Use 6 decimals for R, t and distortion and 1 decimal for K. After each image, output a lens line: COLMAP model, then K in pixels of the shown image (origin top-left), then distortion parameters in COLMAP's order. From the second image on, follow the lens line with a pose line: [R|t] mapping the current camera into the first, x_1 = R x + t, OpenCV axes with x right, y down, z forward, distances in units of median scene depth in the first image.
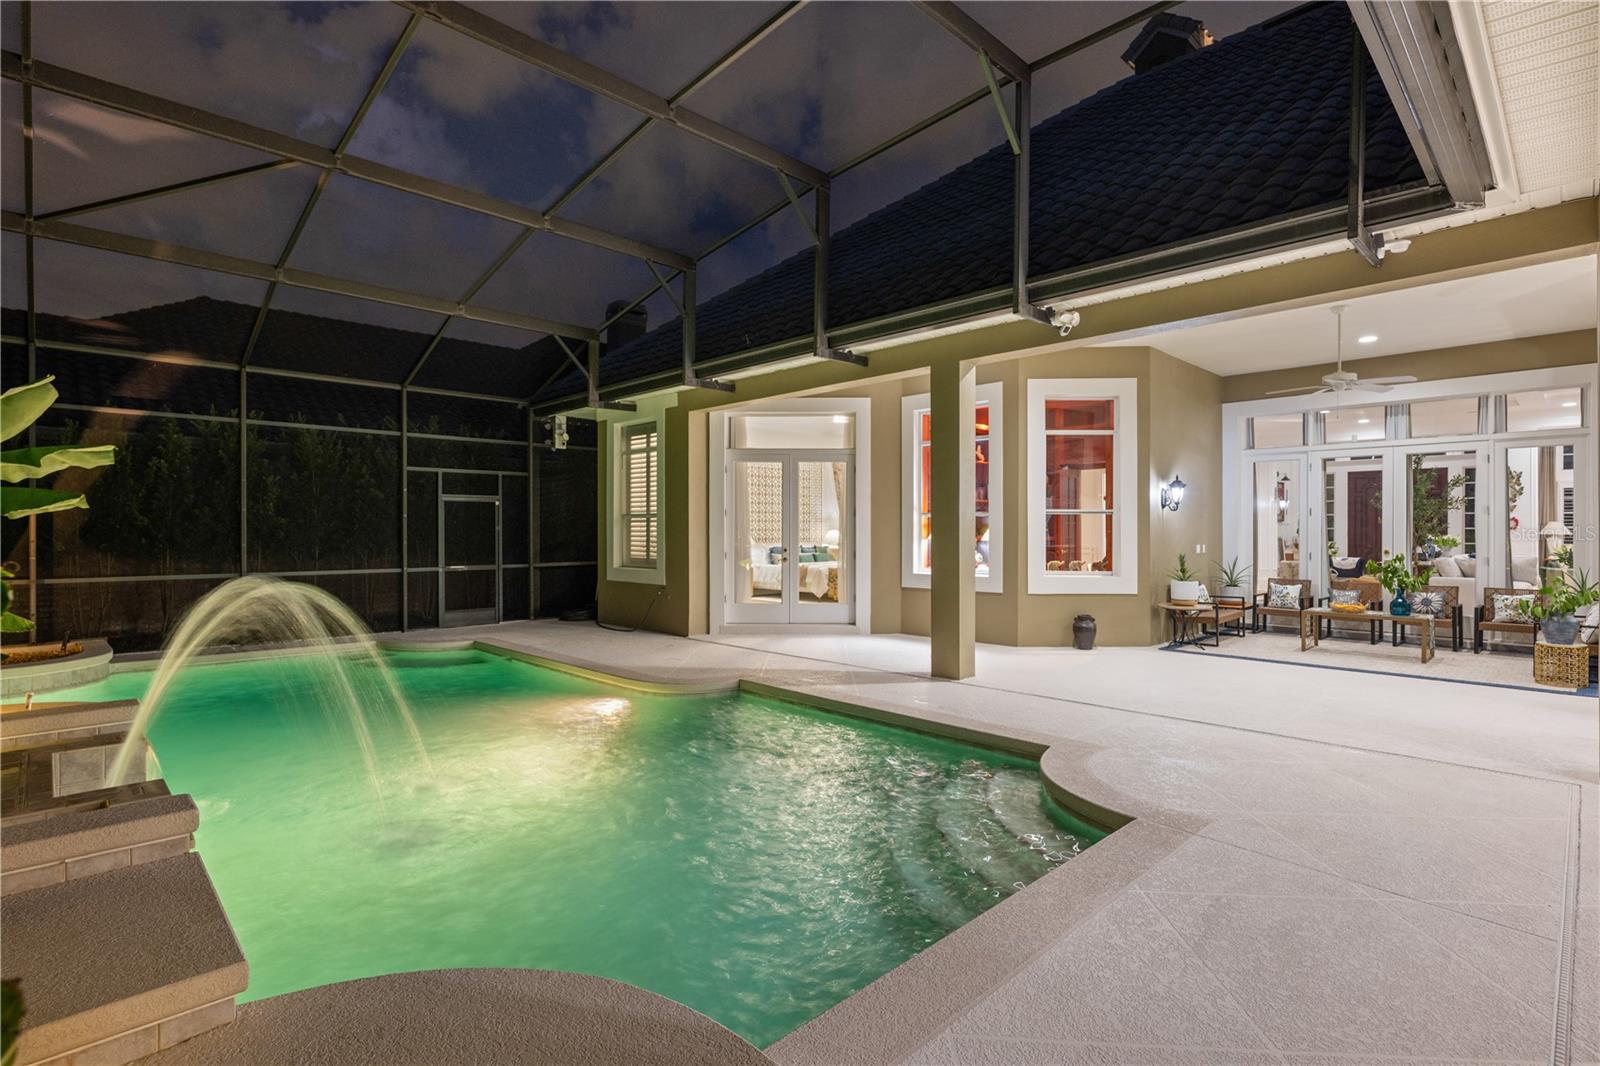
lens RADIAL K [[784.6, 0, 800.0], [0, 784.6, 533.0], [0, 0, 1]] dist [0.000032, 0.000125]
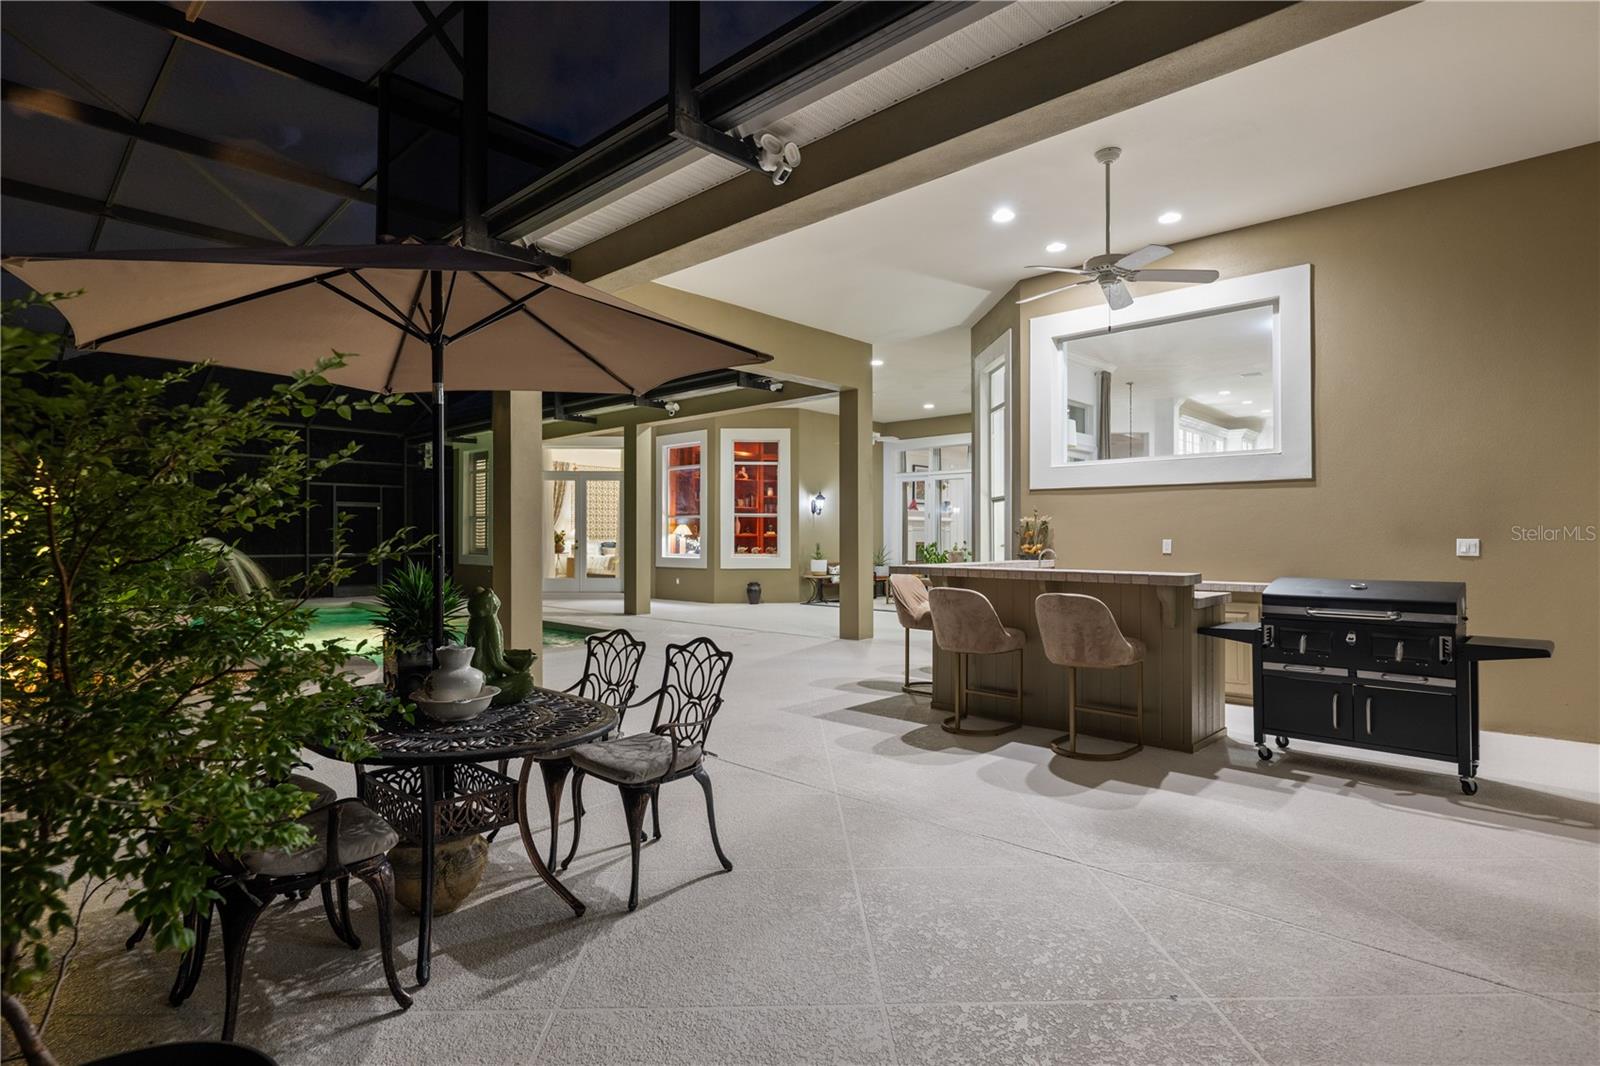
lens RADIAL K [[806.9, 0, 800.0], [0, 806.9, 533.0], [0, 0, 1]] dist [-0.000166, 0.000040]
pose [[0.999160, 0.001778, 0.040937, 0.333271], [-0.001513, 0.999978, -0.006497, 0.015571], [-0.040948, 0.006430, 0.999141, -0.504862]]
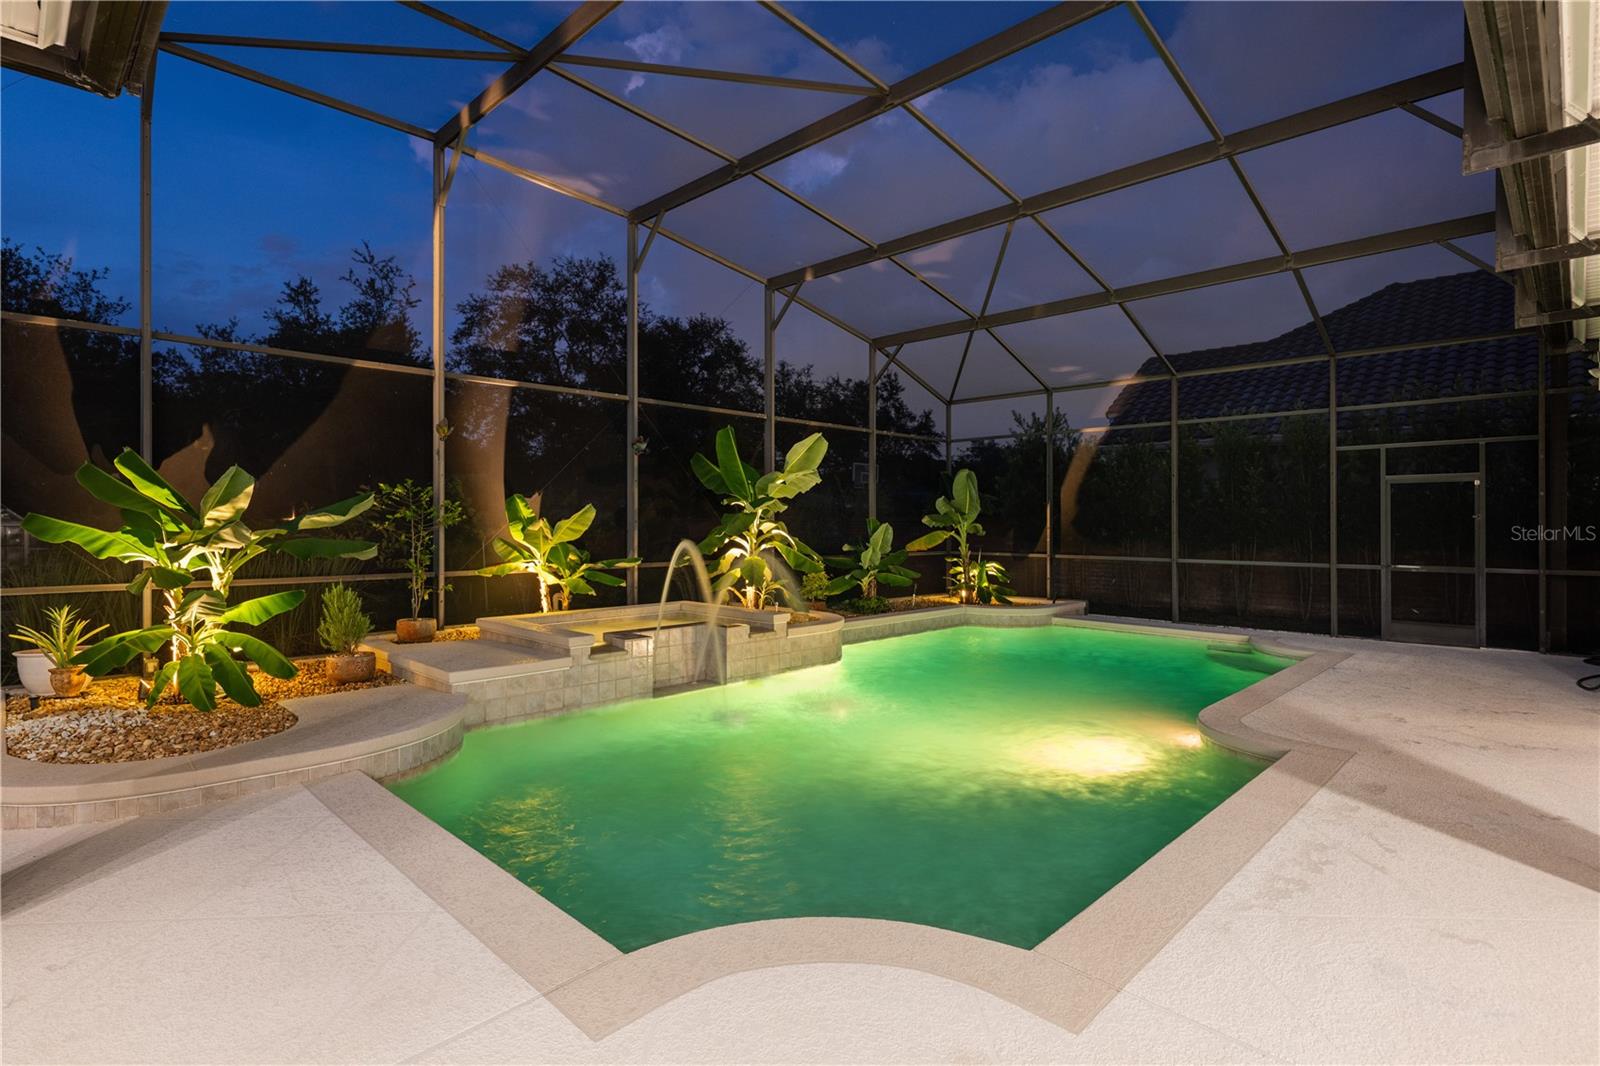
lens RADIAL K [[784.6, 0, 800.0], [0, 784.6, 533.0], [0, 0, 1]] dist [0.000032, 0.000125]
pose [[0.015621, 0.013231, -0.999790, 0.368491], [-0.004355, 0.999904, 0.013165, 0.002147], [0.999869, 0.004149, 0.015677, 0.401567]]
